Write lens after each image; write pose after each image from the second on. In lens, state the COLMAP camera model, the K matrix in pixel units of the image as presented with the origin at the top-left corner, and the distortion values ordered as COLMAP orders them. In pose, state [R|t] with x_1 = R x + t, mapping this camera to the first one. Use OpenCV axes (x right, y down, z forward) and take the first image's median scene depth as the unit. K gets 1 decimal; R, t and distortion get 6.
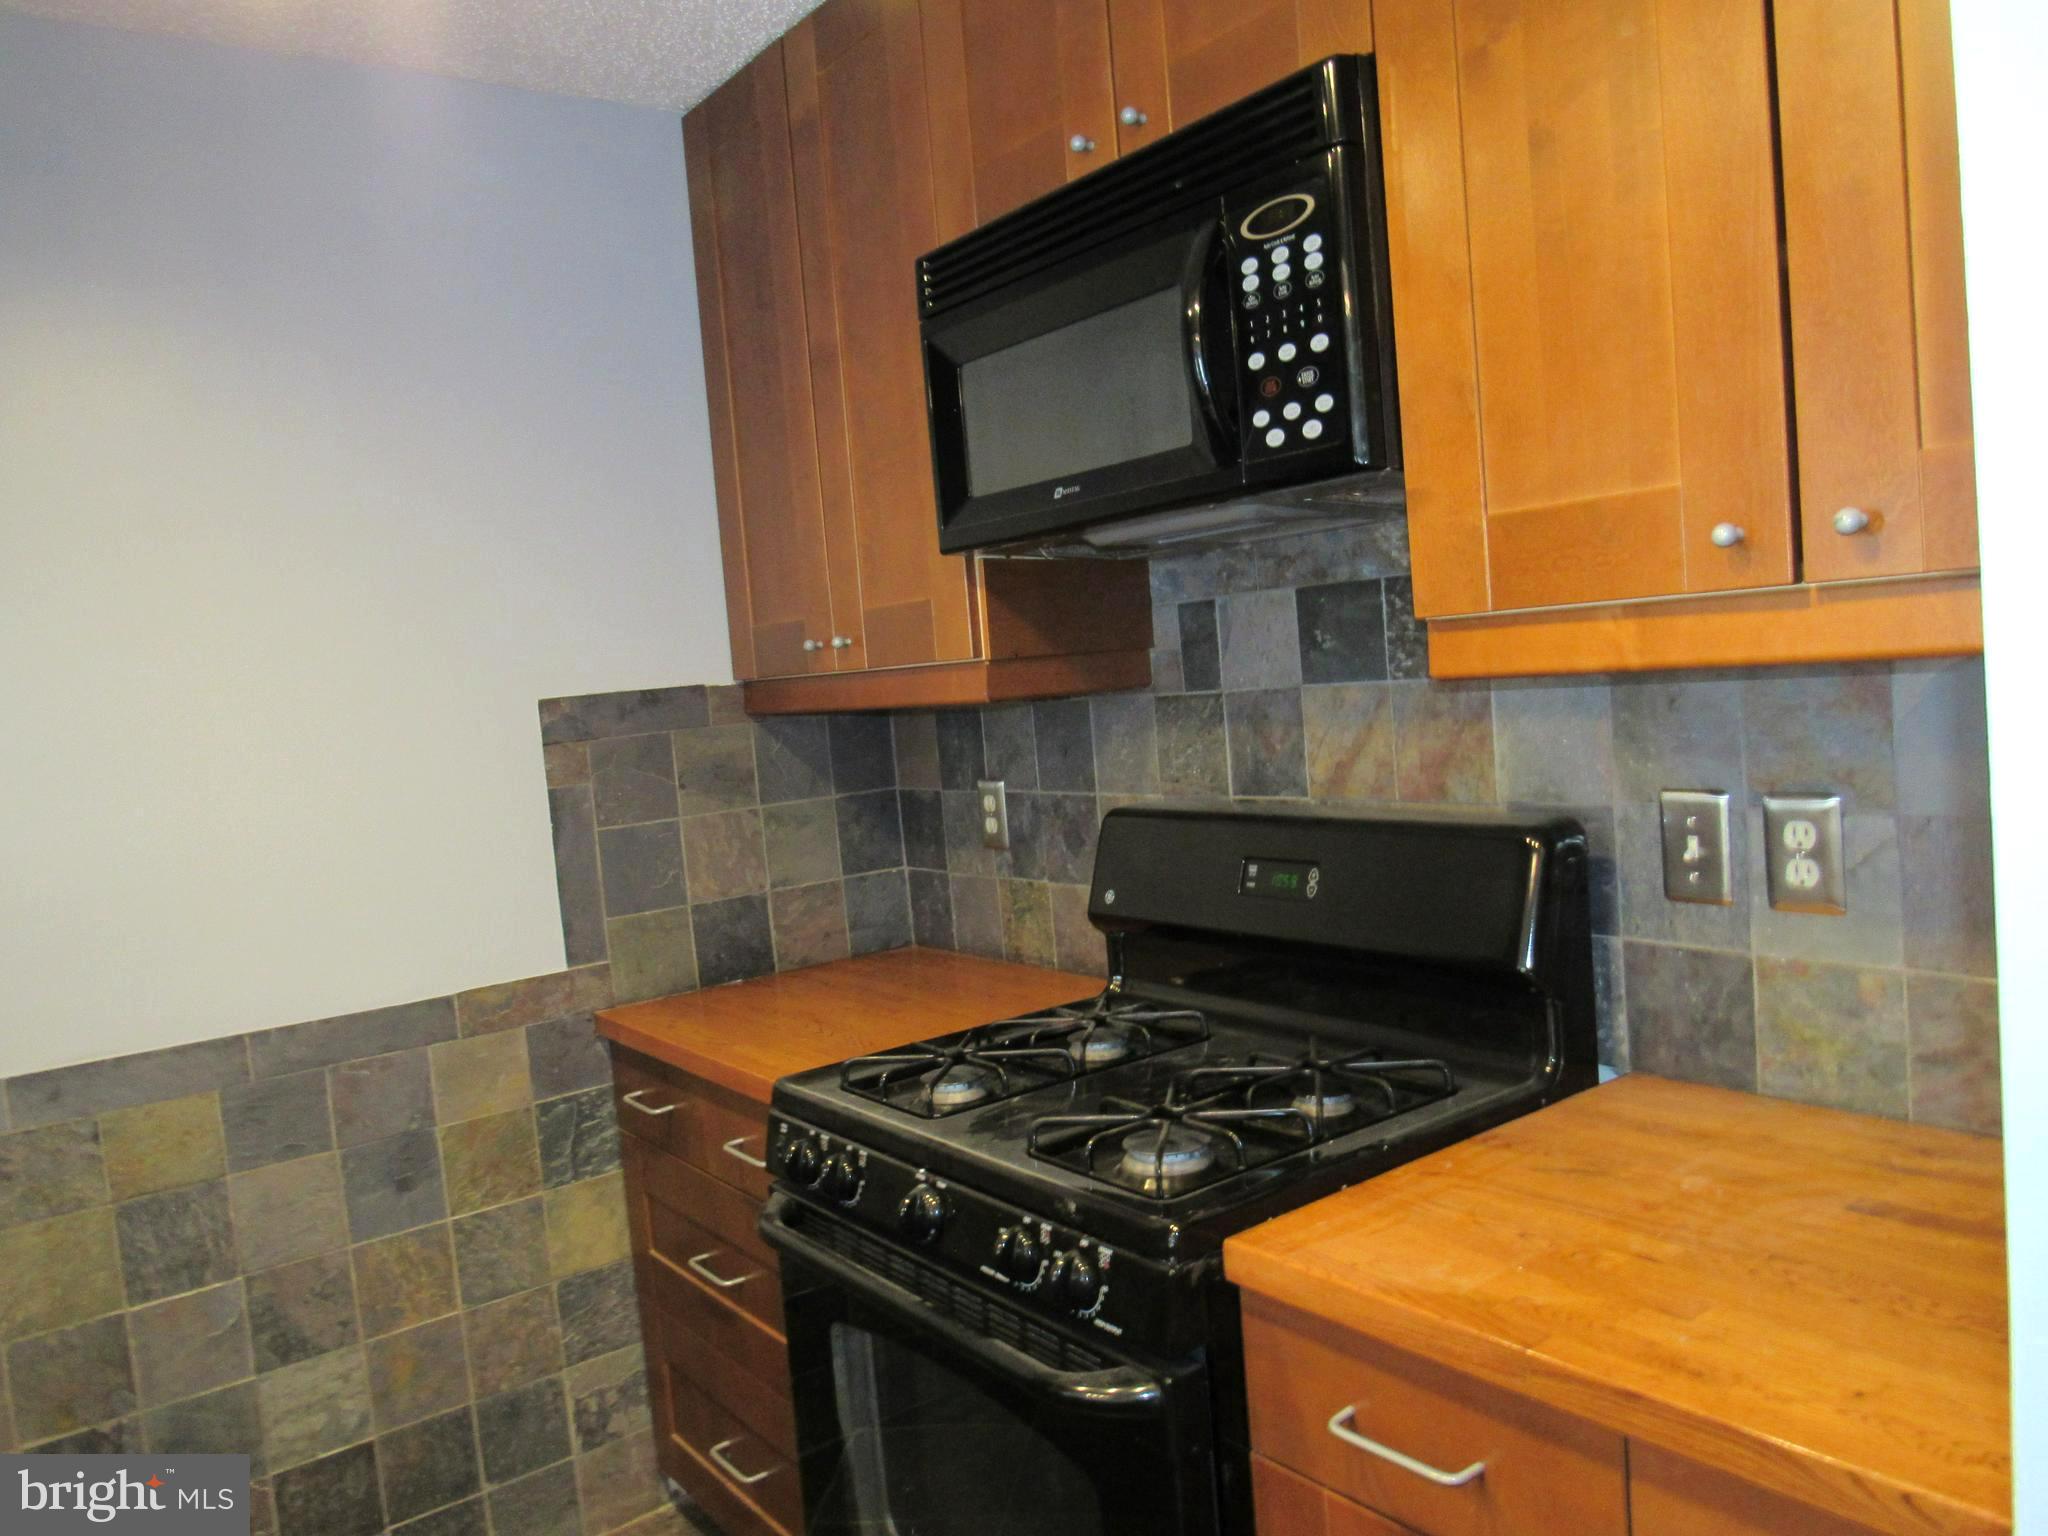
lens RADIAL K [[1520.5, 0, 1035.5], [0, 1520.5, 775.1], [0, 0, 1]] dist [-0.022628, -0.000284]
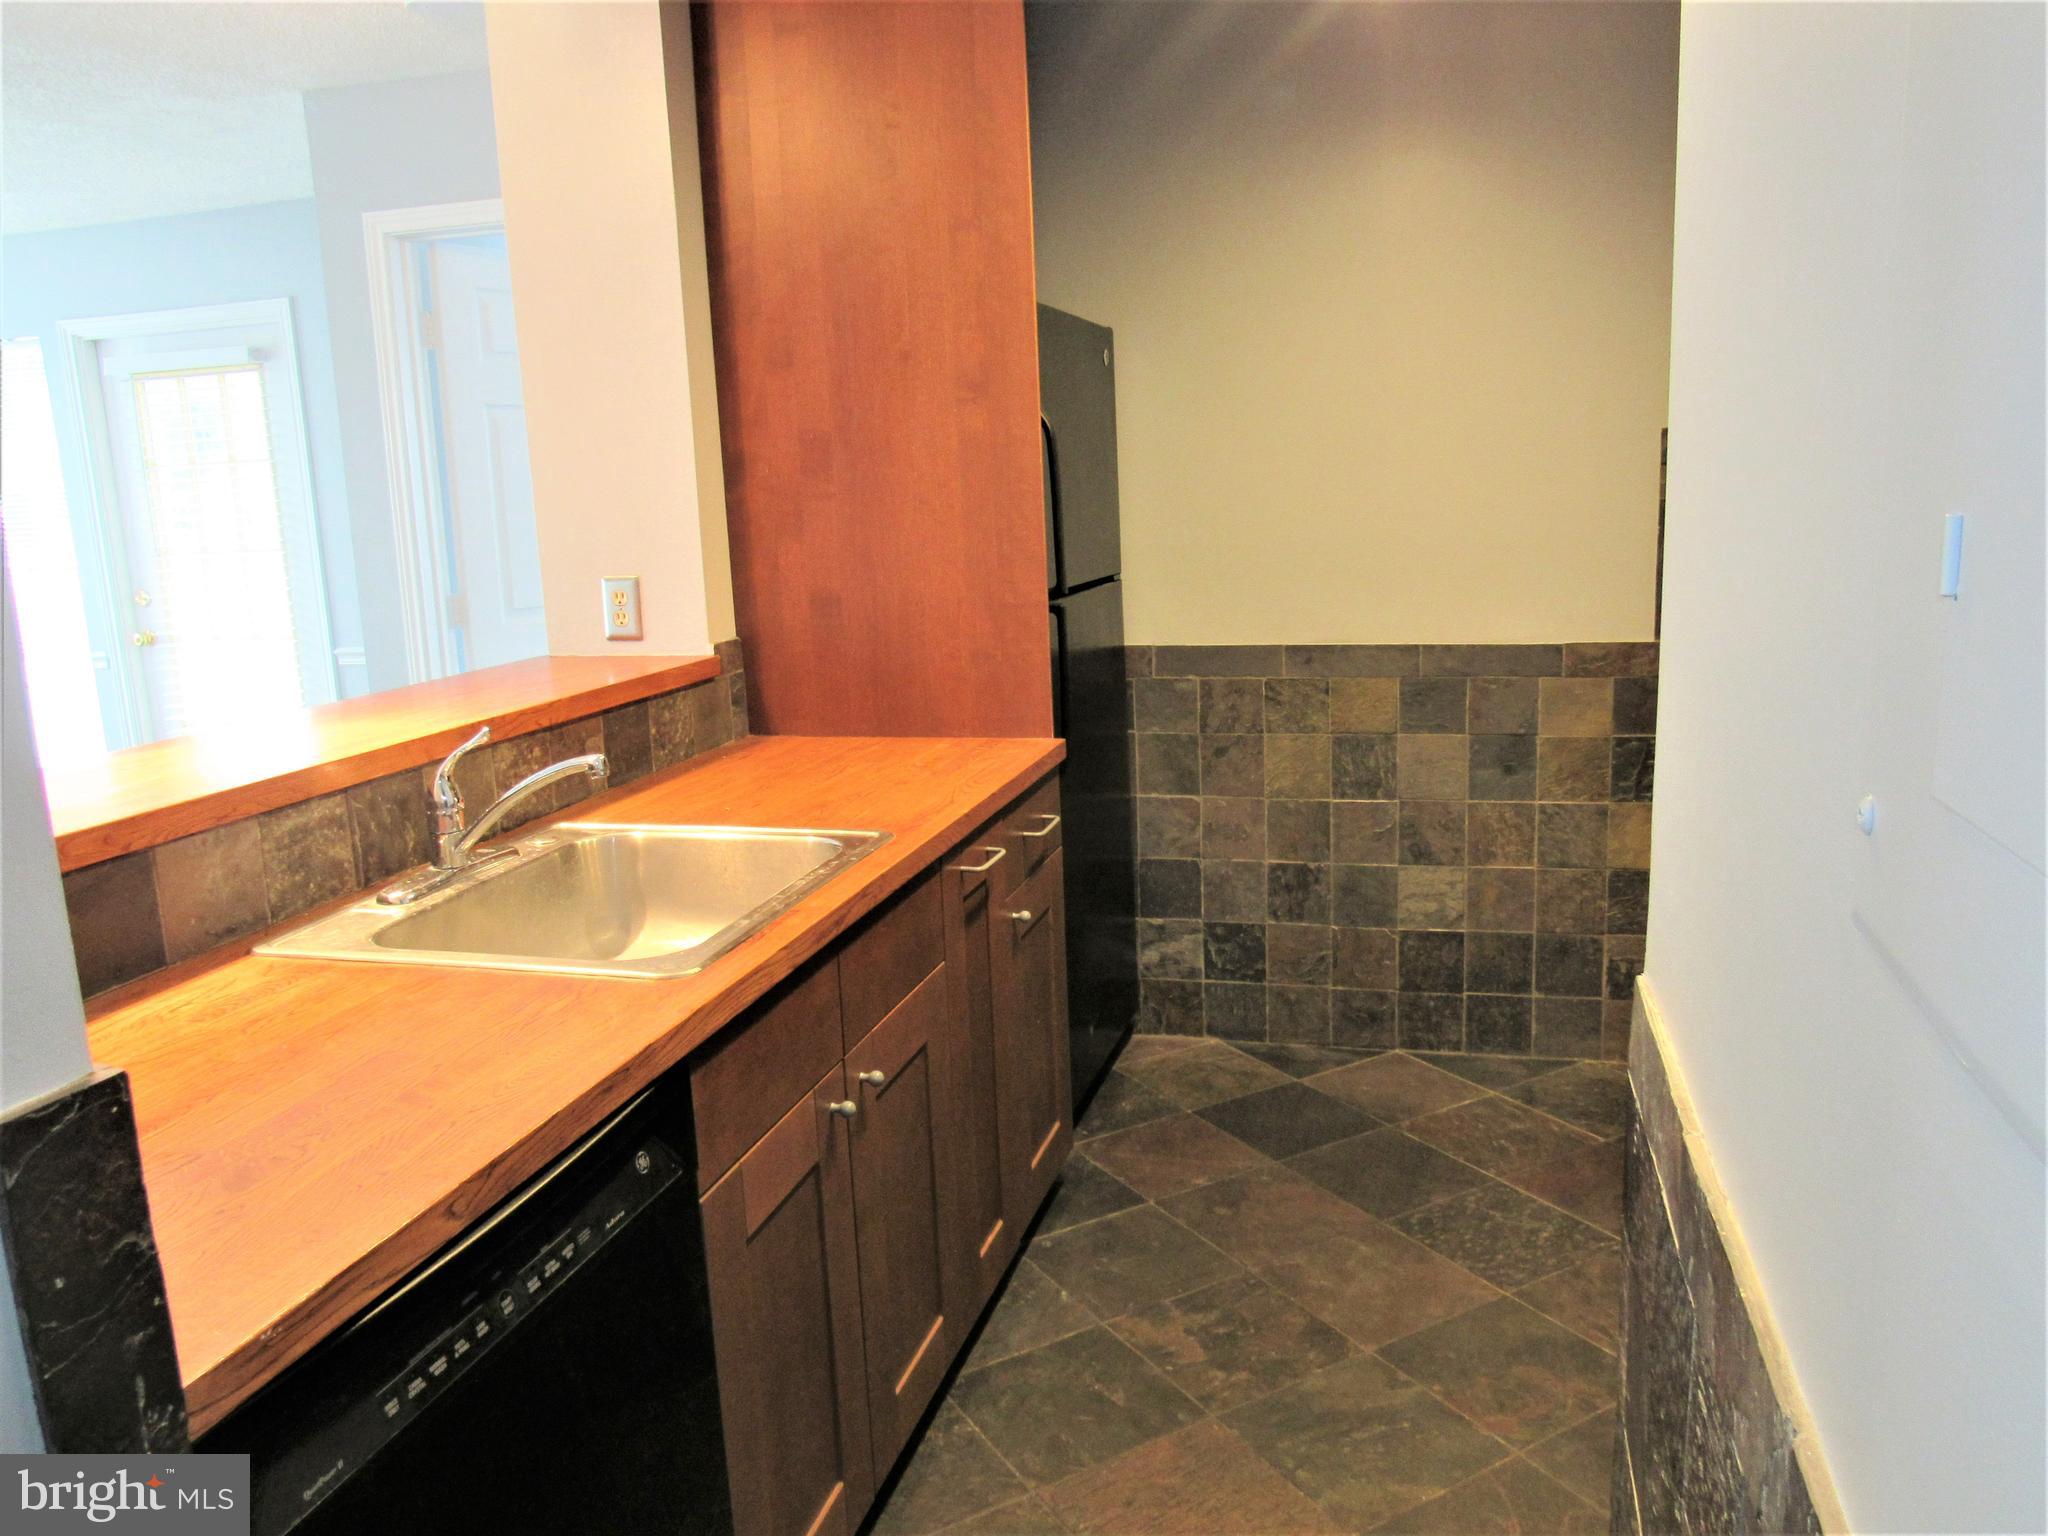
lens RADIAL K [[1520.5, 0, 1025.1], [0, 1520.5, 764.5], [0, 0, 1]] dist [-0.022628, -0.000284]
pose [[0.614028, 0.203545, -0.762587, 0.401363], [-0.067699, 0.976197, 0.206050, 0.001323], [0.786375, -0.074895, 0.613192, -0.244582]]
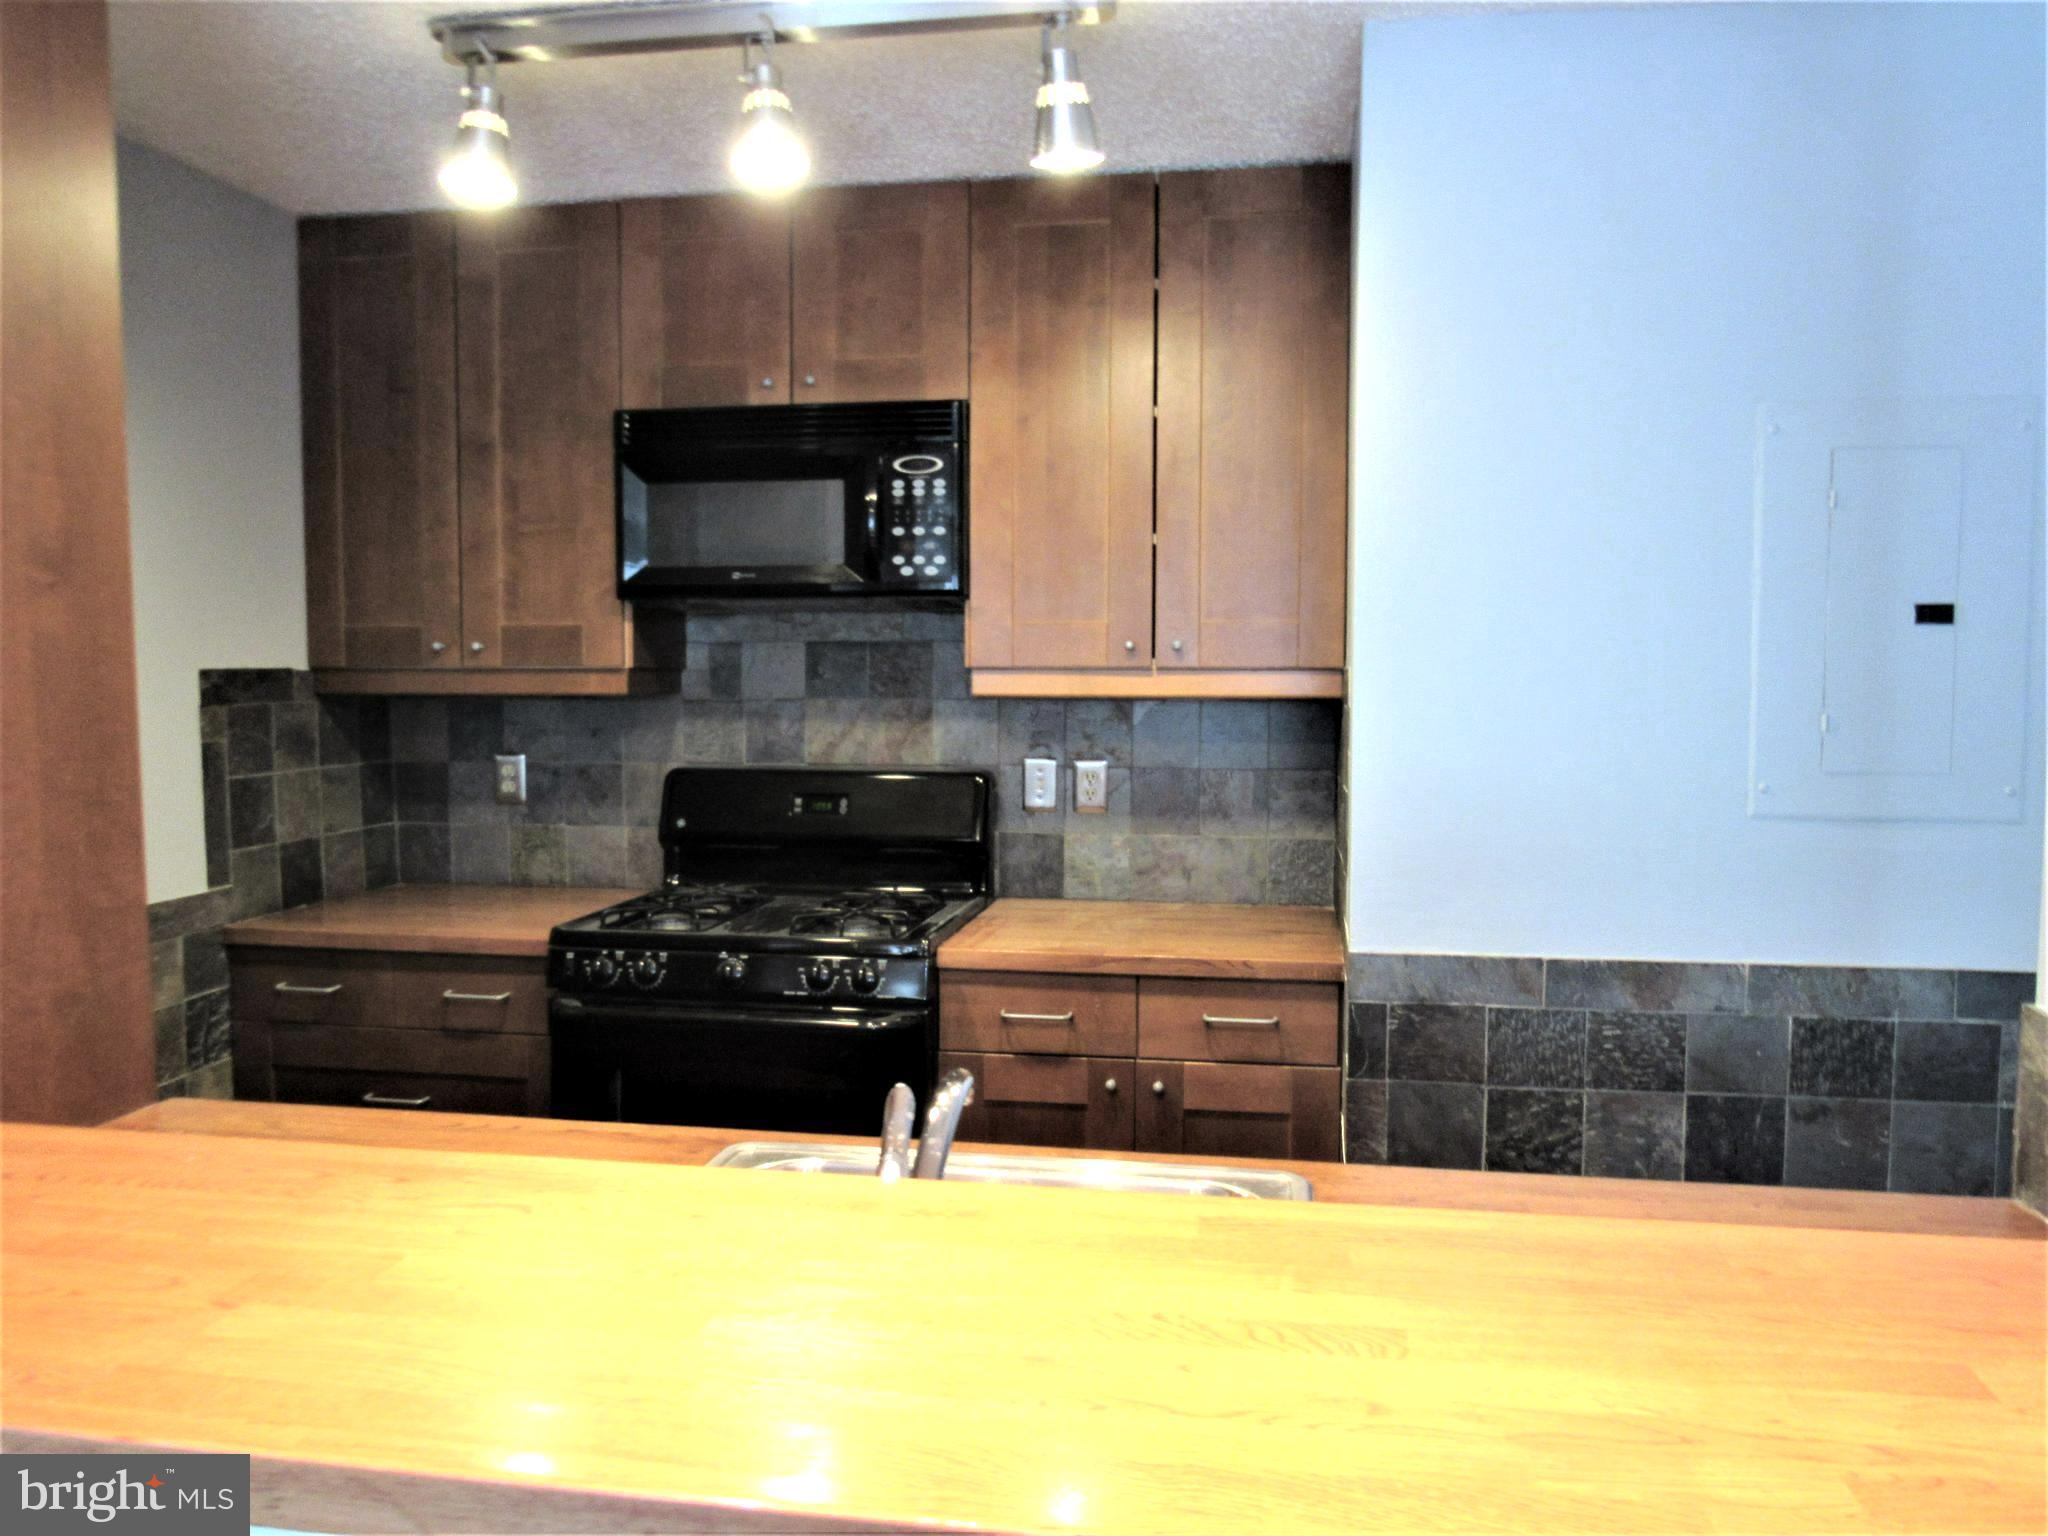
lens RADIAL K [[1520.5, 0, 1022.3], [0, 1520.5, 777.4], [0, 0, 1]] dist [-0.022628, -0.000284]
pose [[0.723967, 0.034897, 0.688952, -0.732908], [-0.009111, 0.999116, -0.041035, 0.087662], [-0.689775, 0.023431, 0.723645, -0.368037]]
